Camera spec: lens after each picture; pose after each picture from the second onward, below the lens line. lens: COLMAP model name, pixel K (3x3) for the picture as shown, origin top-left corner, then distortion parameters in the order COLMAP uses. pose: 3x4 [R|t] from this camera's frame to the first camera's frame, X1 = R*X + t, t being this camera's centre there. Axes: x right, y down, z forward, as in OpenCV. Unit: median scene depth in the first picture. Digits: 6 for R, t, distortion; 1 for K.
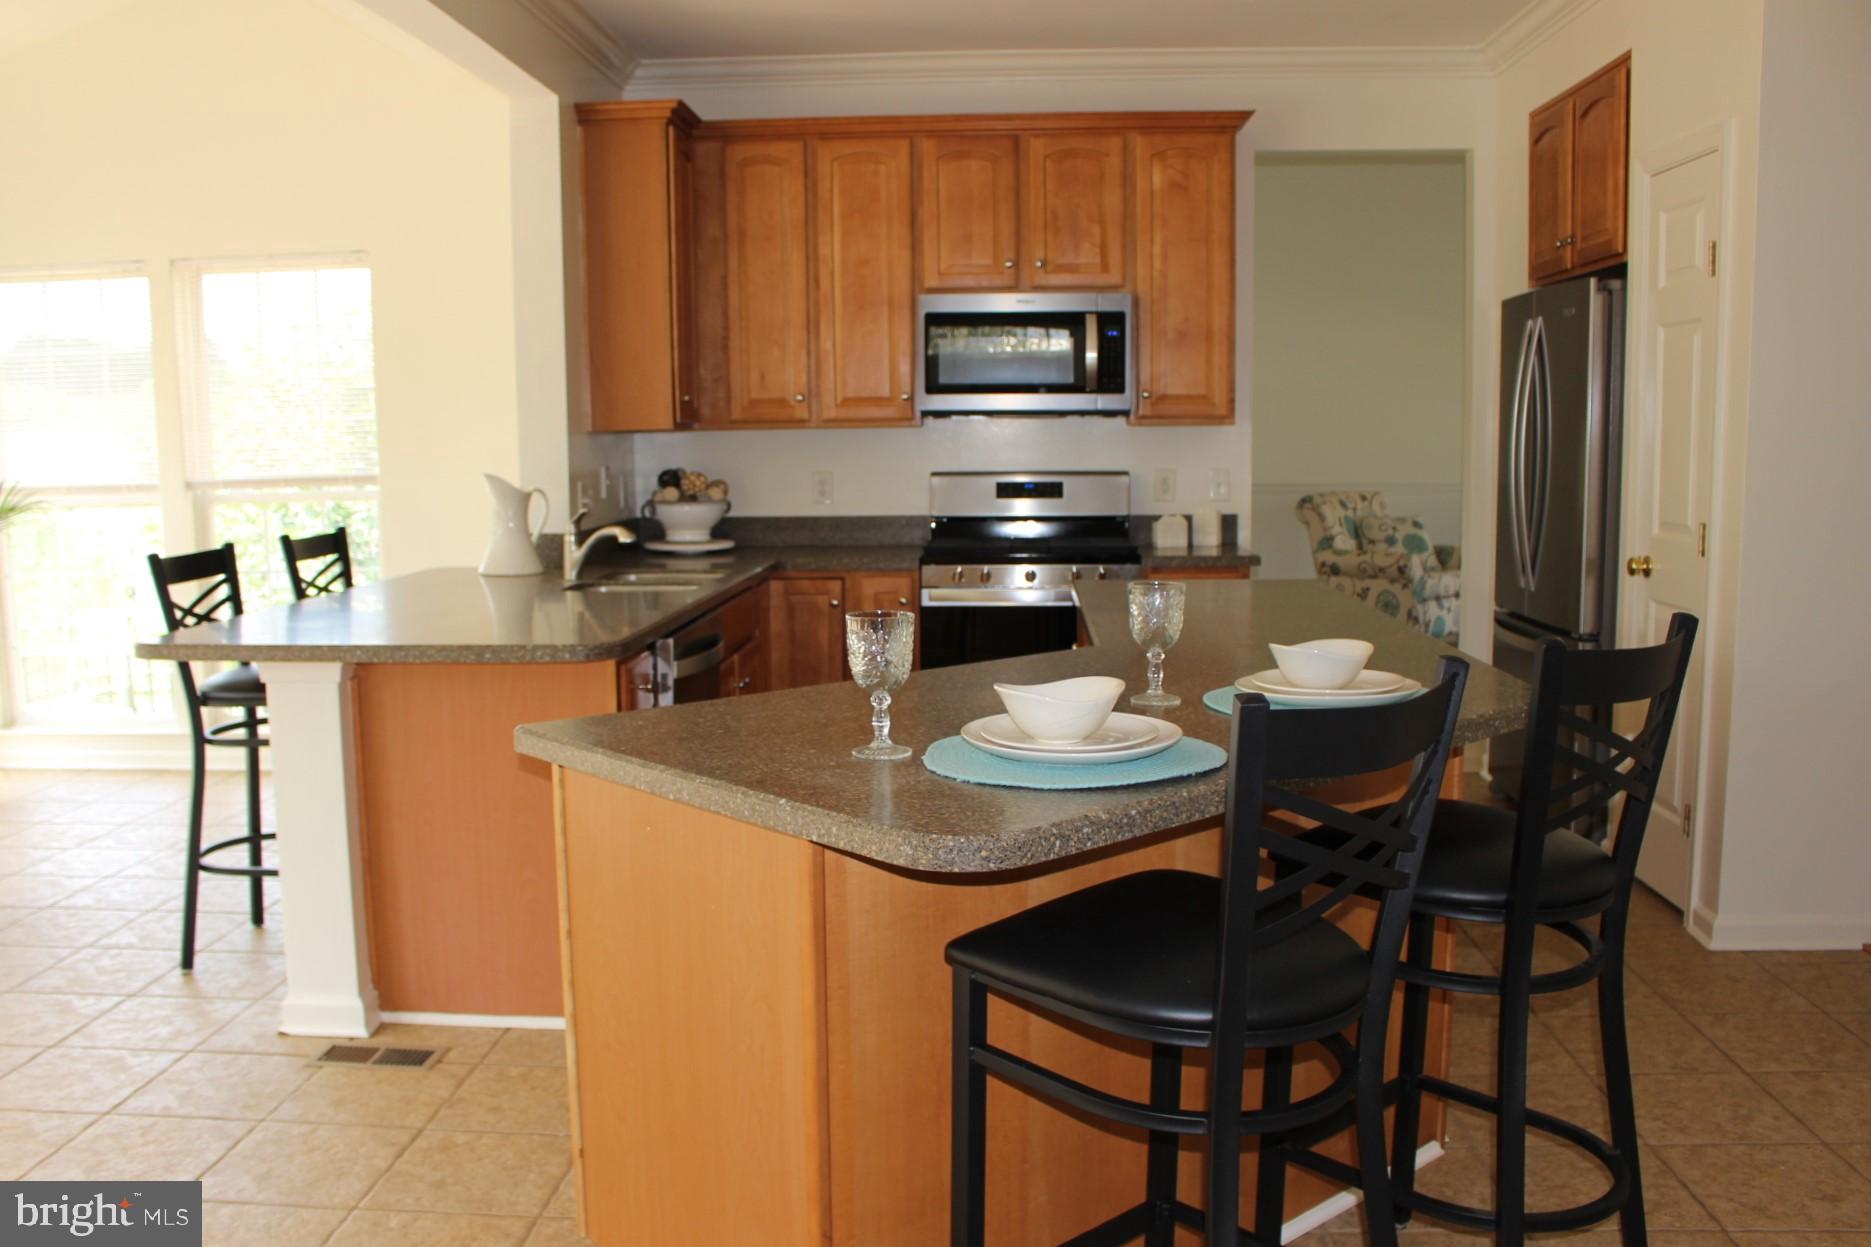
lens RADIAL K [[1589.9, 0, 929.2], [0, 1589.9, 631.5], [0, 0, 1]] dist [-0.157016, 0.122106]
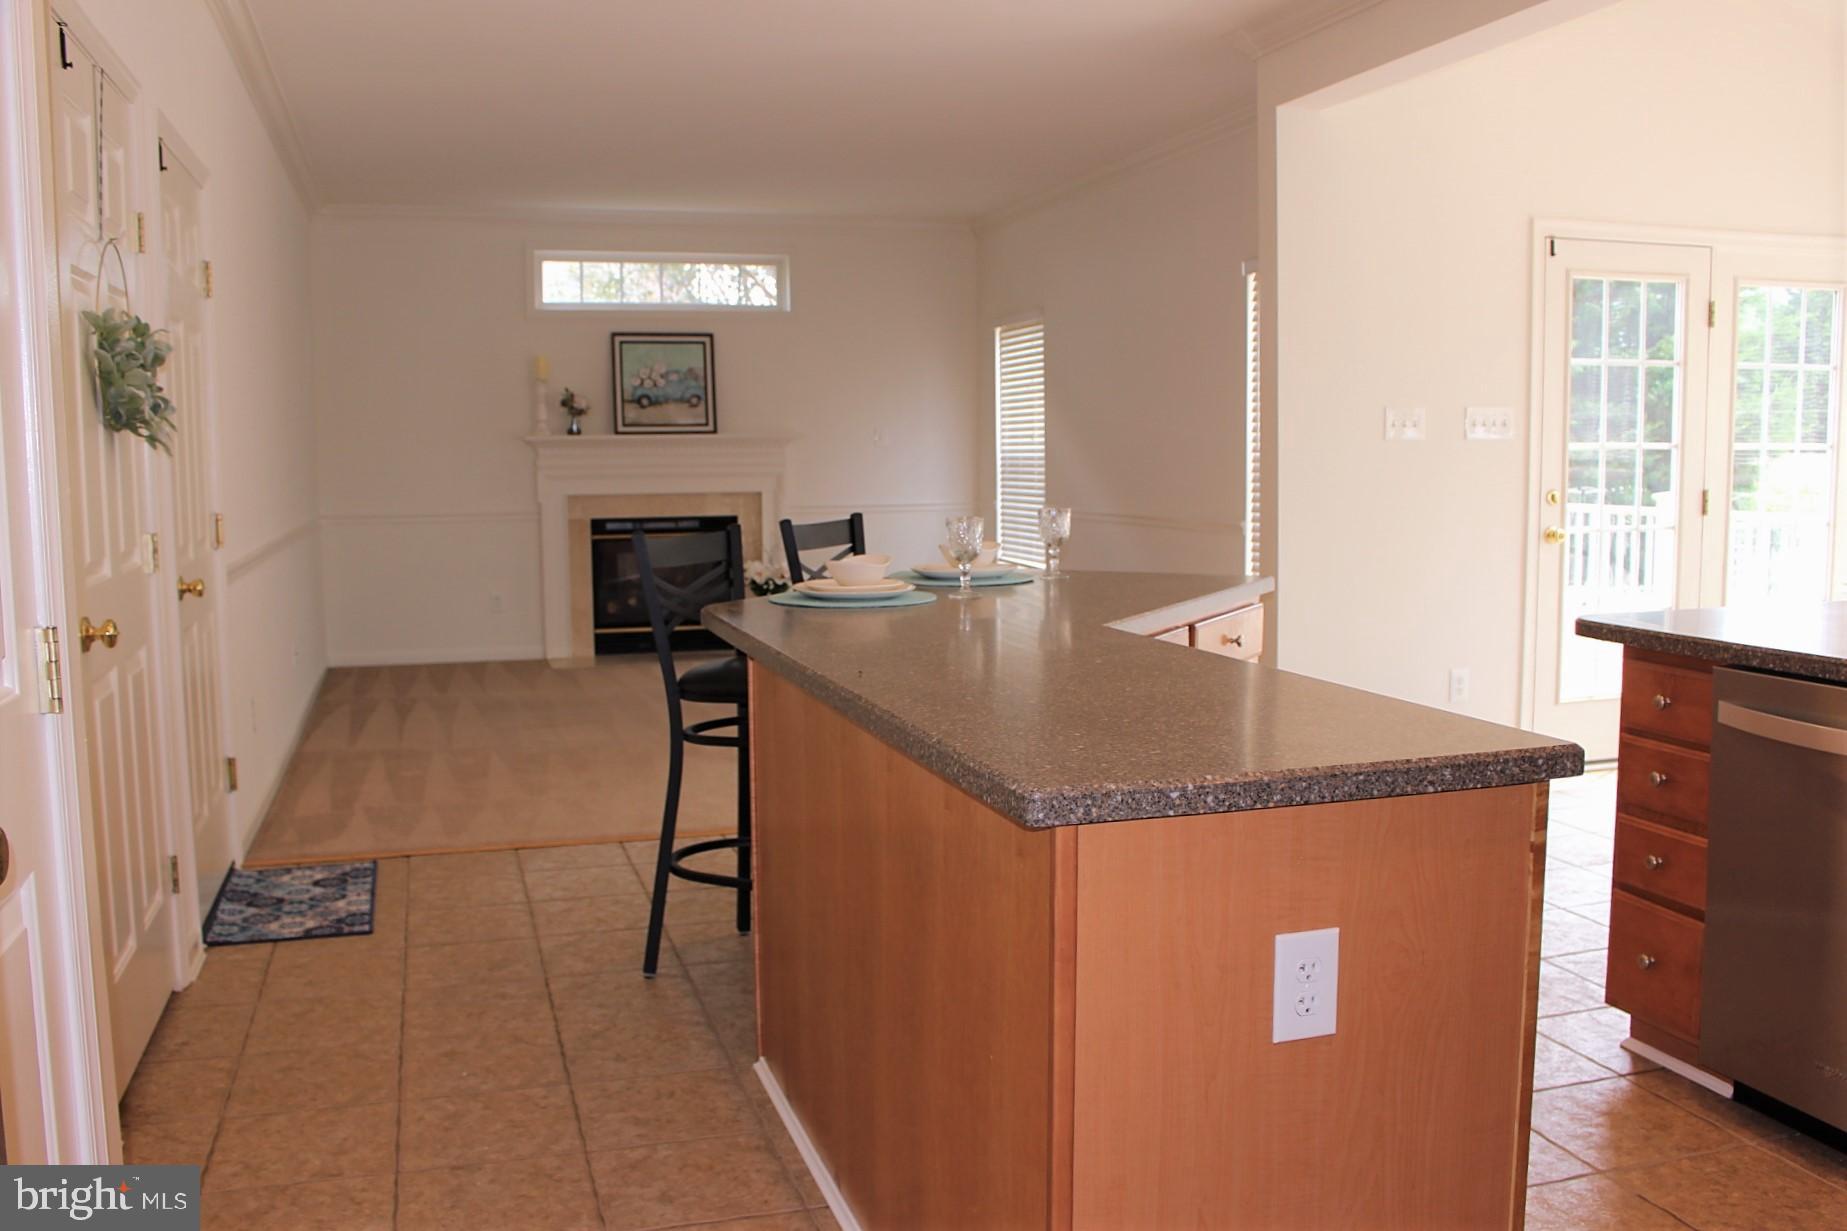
lens RADIAL K [[1569.5, 0, 917.3], [0, 1569.5, 623.4], [0, 0, 1]] dist [-0.157016, 0.122106]
pose [[-0.936543, 0.060584, -0.345278, 0.307351], [-0.021397, 0.973237, 0.228806, -0.118467], [0.349899, 0.221675, -0.910182, 1.030451]]
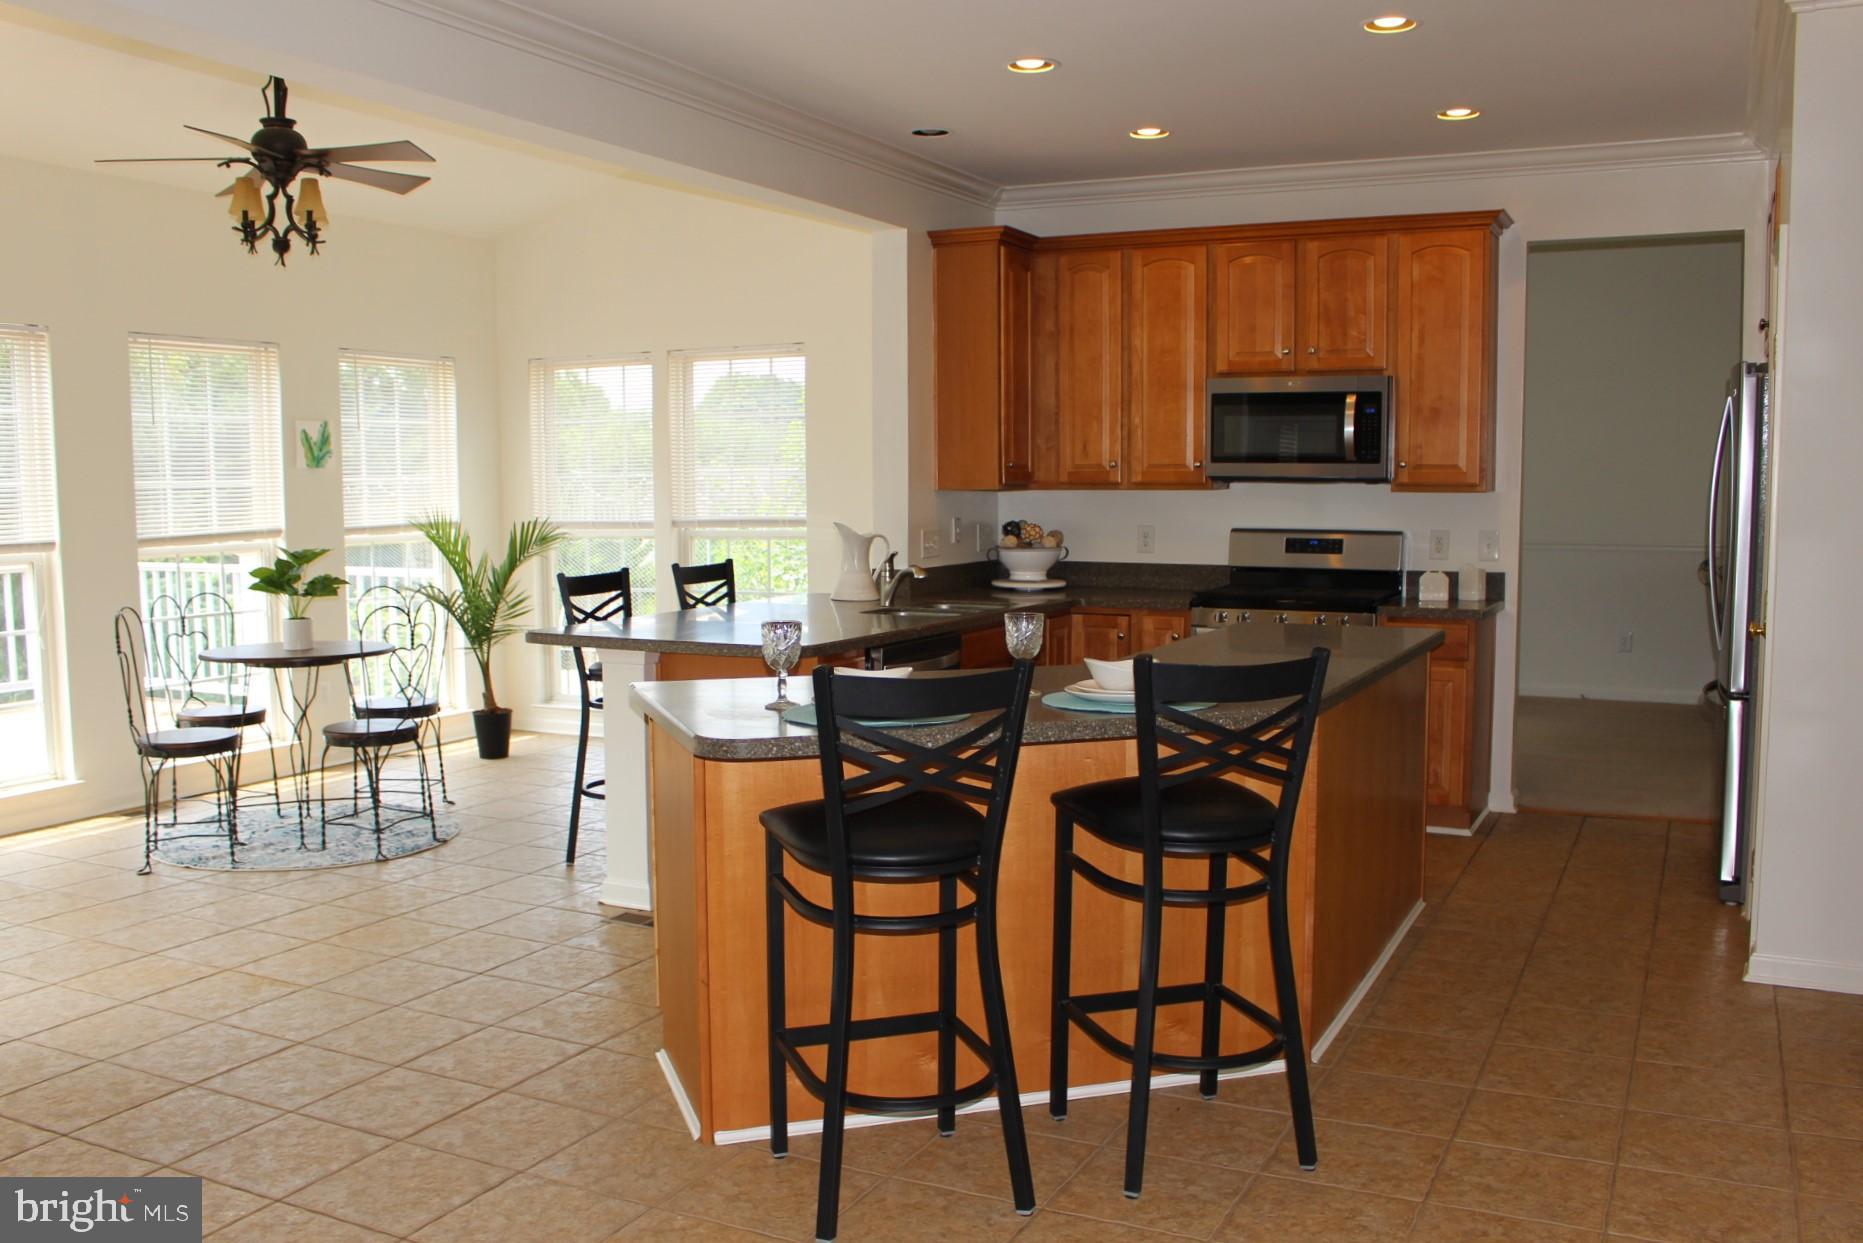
lens RADIAL K [[1627.2, 0, 937.9], [0, 1627.2, 626.0], [0, 0, 1]] dist [-0.153086, 0.140014]
pose [[0.920814, 0.043303, -0.387591, 0.285481], [-0.055137, 0.998289, -0.019459, 0.006411], [0.386085, 0.039289, 0.921626, -0.185465]]
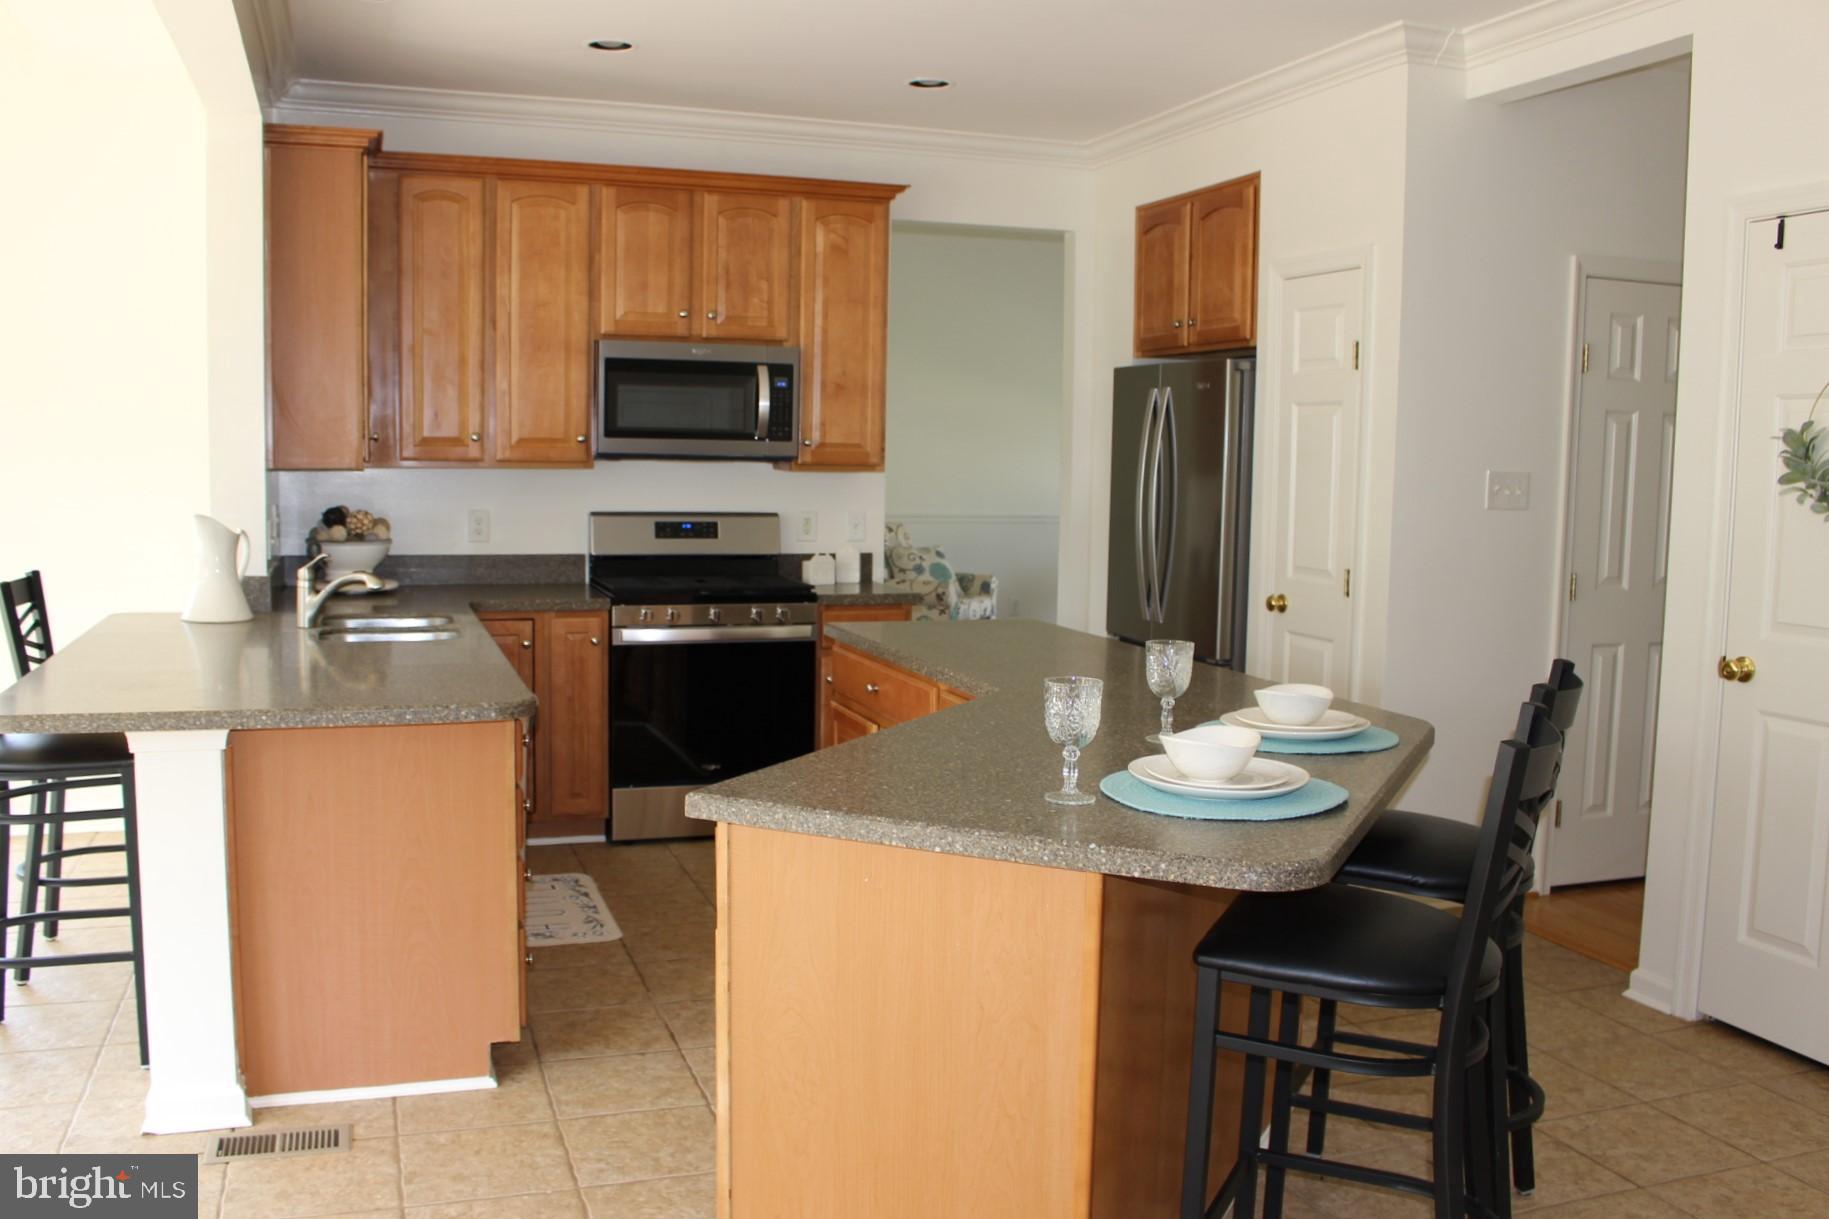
lens RADIAL K [[1590.6, 0, 907.7], [0, 1590.6, 614.0], [0, 0, 1]] dist [-0.157361, 0.125242]
pose [[0.922905, -0.011880, 0.384844, -0.217583], [0.019370, 0.999691, -0.015591, -0.016286], [-0.384540, 0.021844, 0.922850, -0.012670]]
